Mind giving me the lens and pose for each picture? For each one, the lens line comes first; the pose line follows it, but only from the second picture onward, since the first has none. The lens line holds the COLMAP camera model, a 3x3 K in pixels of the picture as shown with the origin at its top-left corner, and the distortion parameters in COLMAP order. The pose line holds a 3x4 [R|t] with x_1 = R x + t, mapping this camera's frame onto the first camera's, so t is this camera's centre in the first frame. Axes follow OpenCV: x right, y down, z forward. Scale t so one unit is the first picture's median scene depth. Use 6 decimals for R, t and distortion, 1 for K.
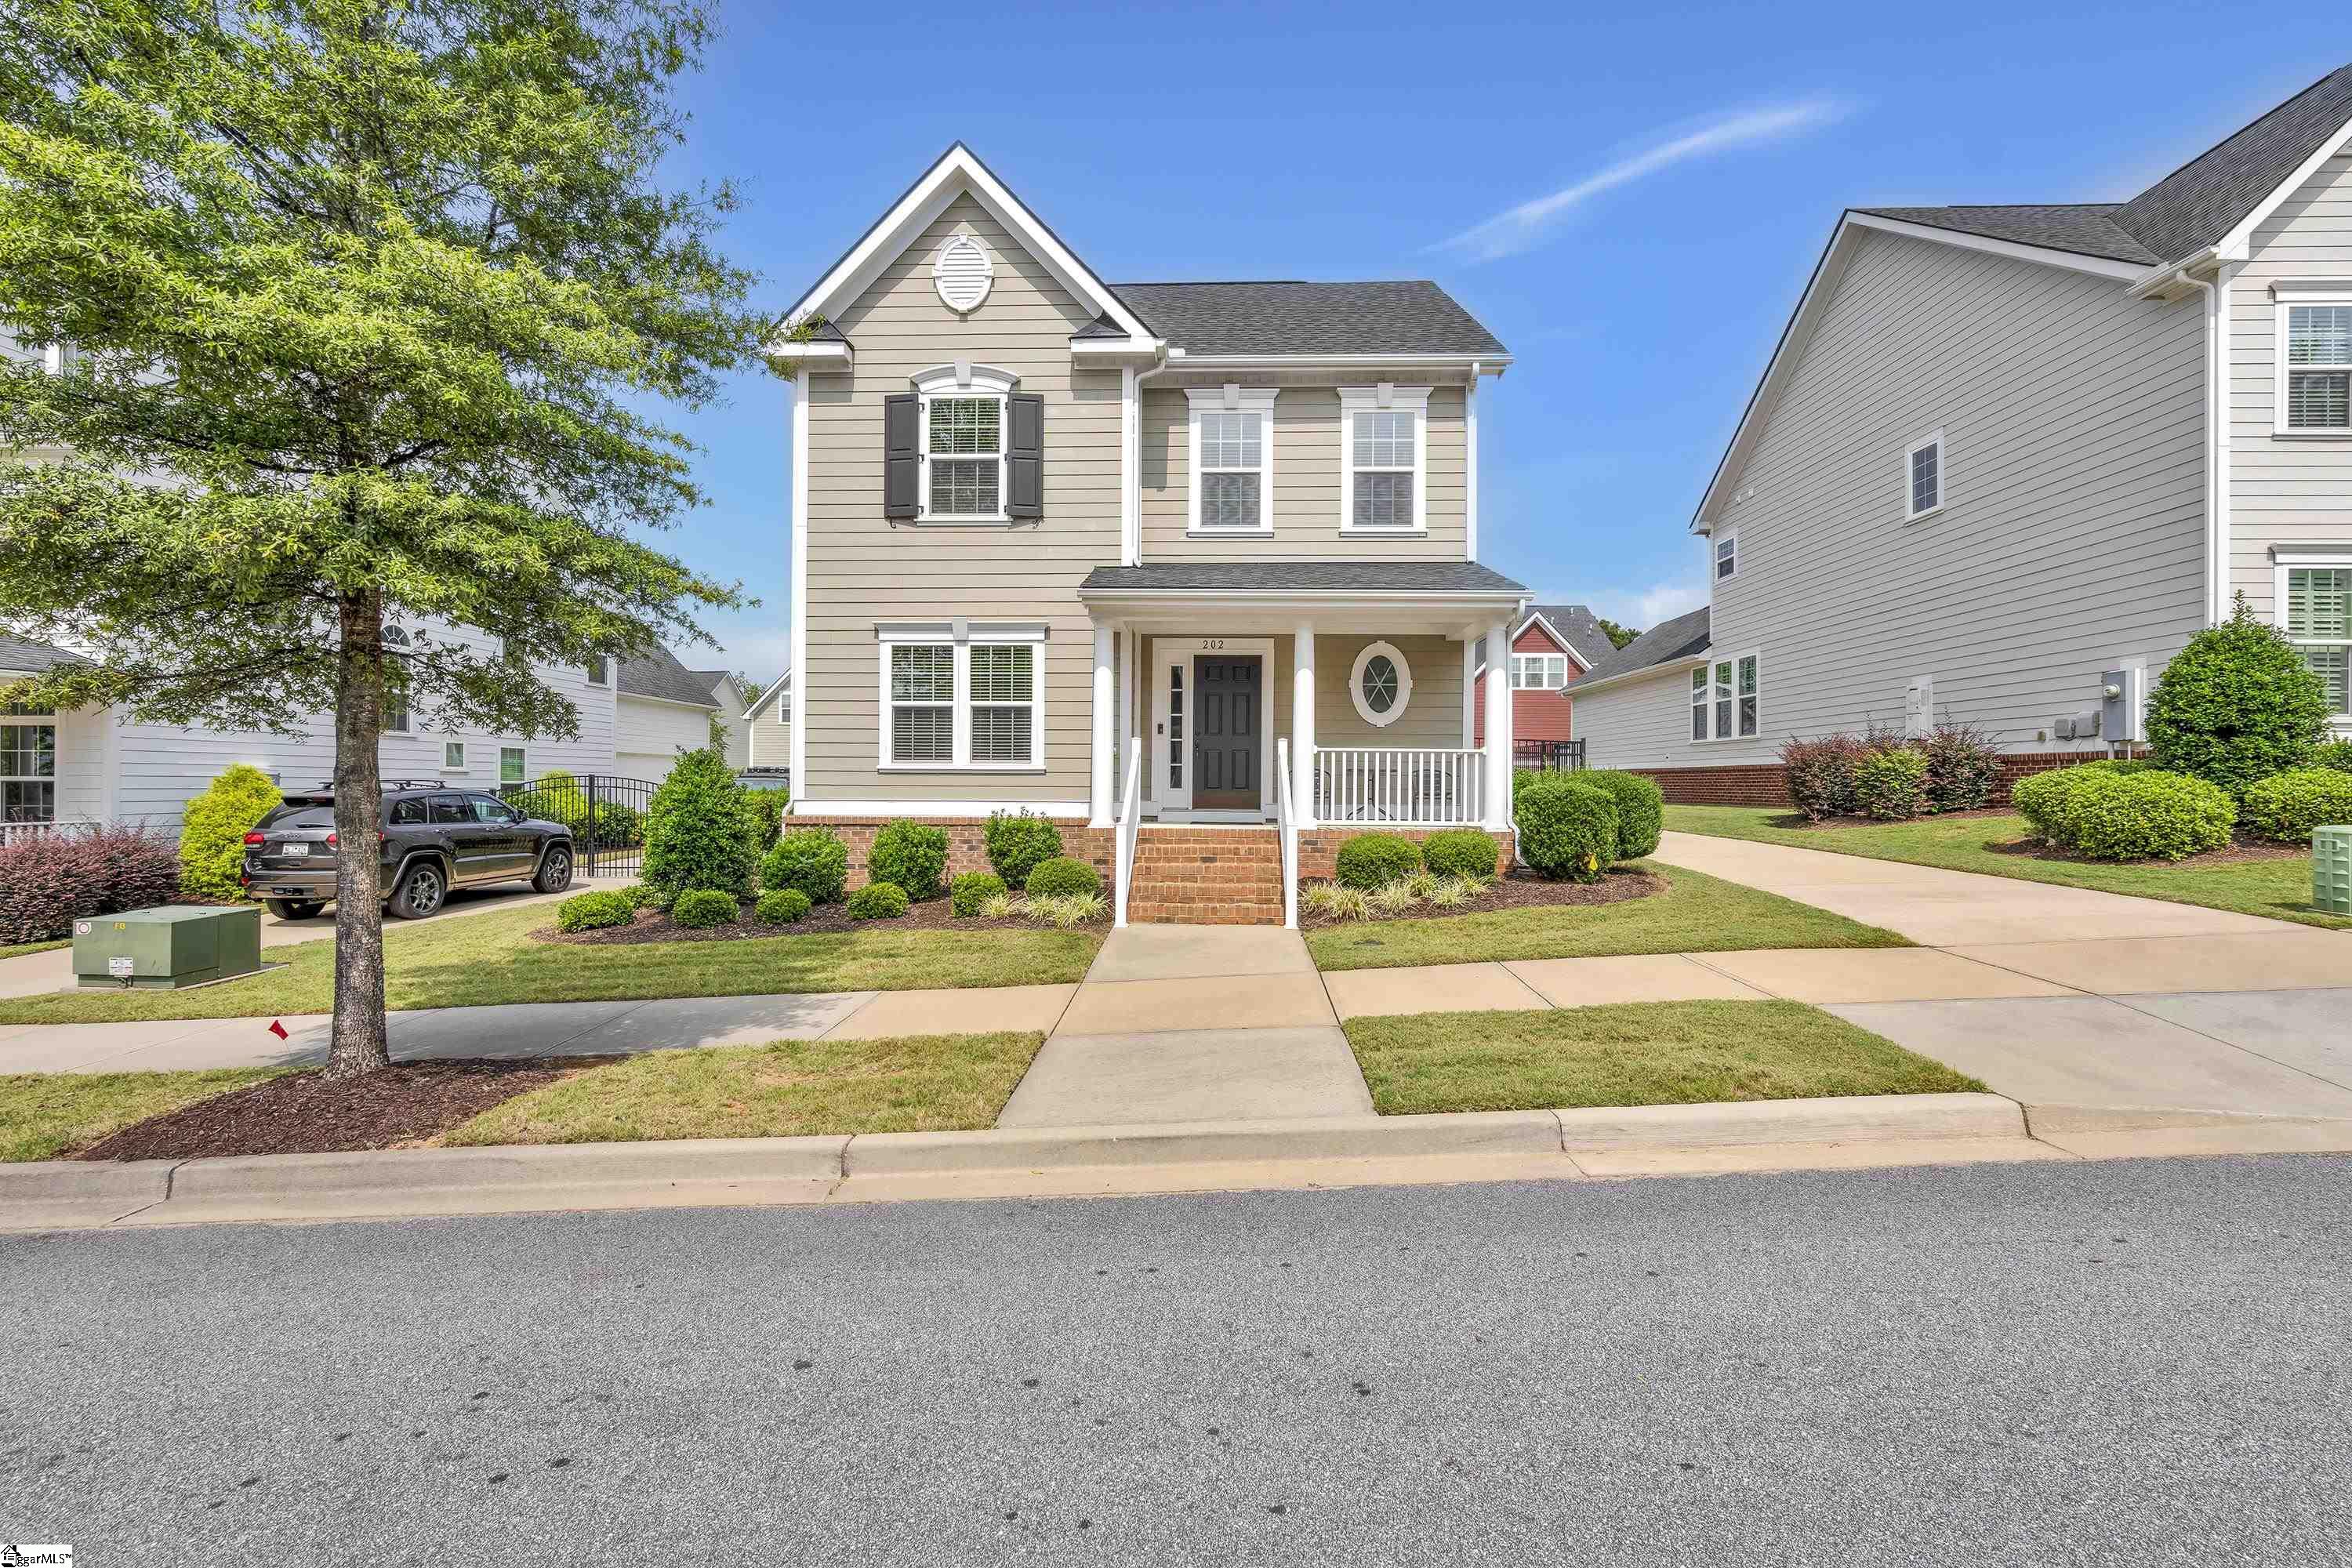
lens RADIAL K [[1077.3, 0, 1175.9], [0, 1077.3, 780.3], [0, 0, 1]] dist [-0.002887, -0.000036]
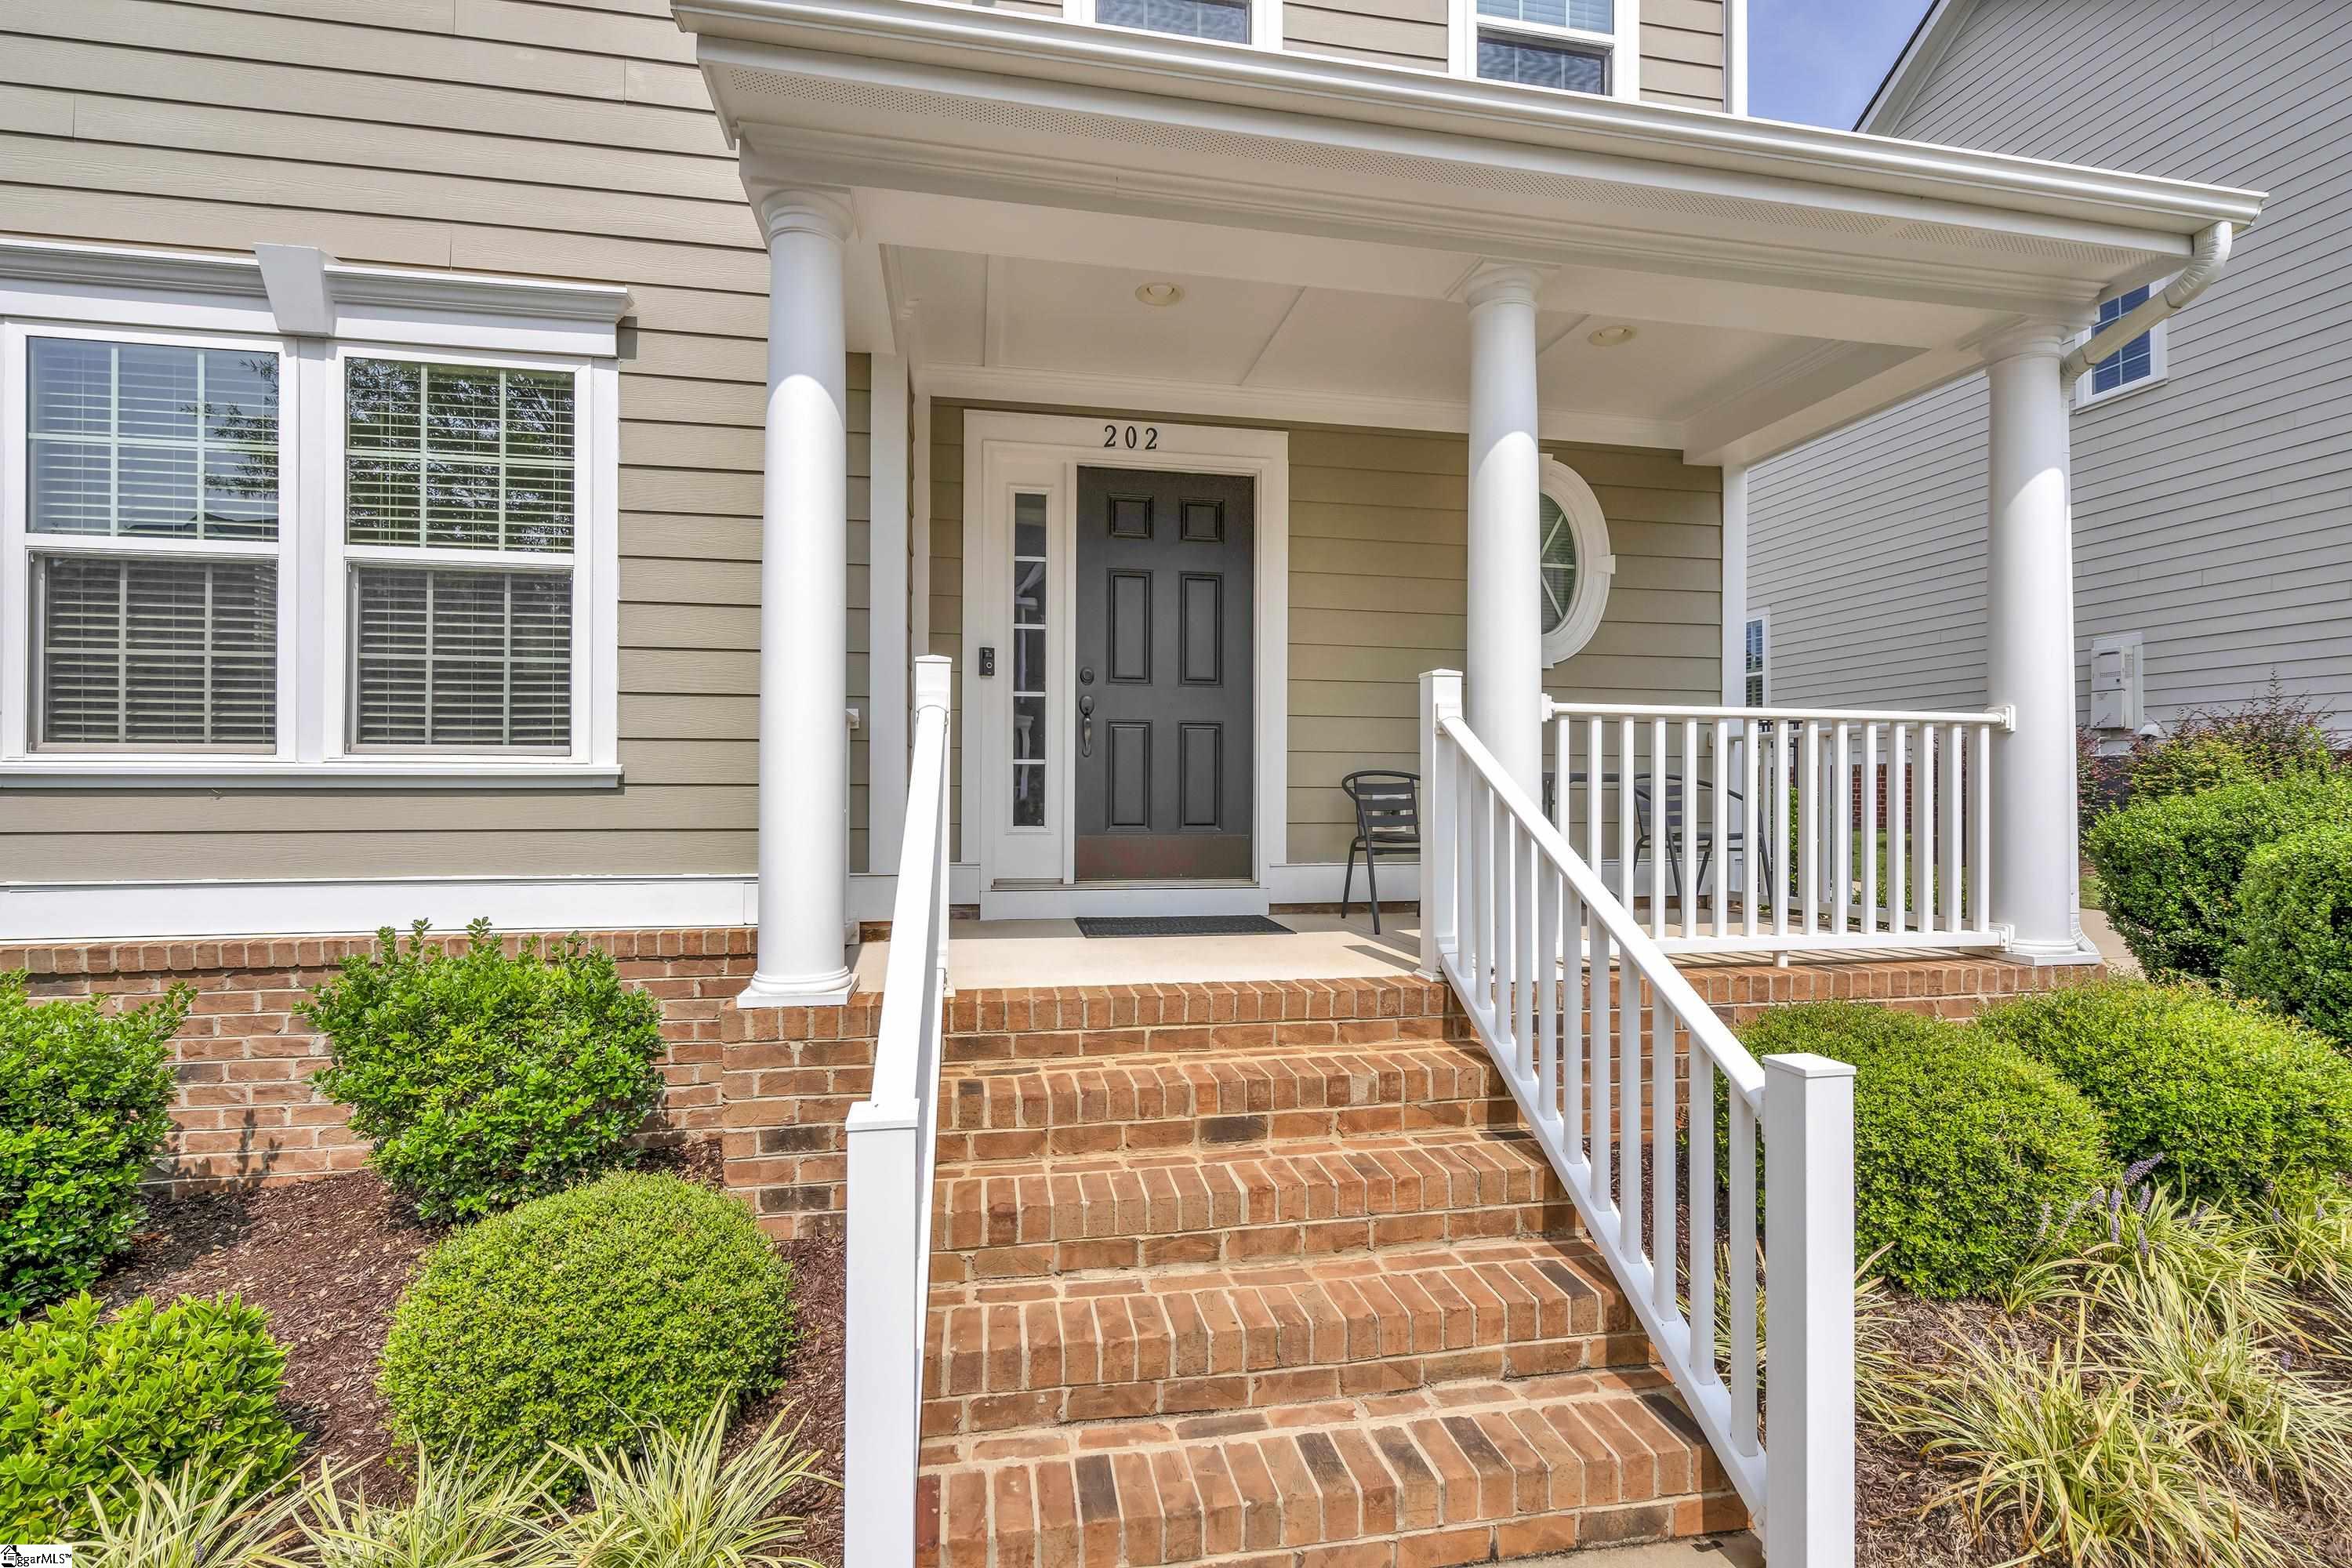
lens RADIAL K [[1077.3, 0, 1178.6], [0, 1077.3, 779.9], [0, 0, 1]] dist [-0.002887, -0.000036]
pose [[0.973982, -0.002521, 0.226611, -0.034626], [0.004149, 0.999969, -0.006710, -0.006021], [-0.226587, 0.007476, 0.973962, 0.657776]]
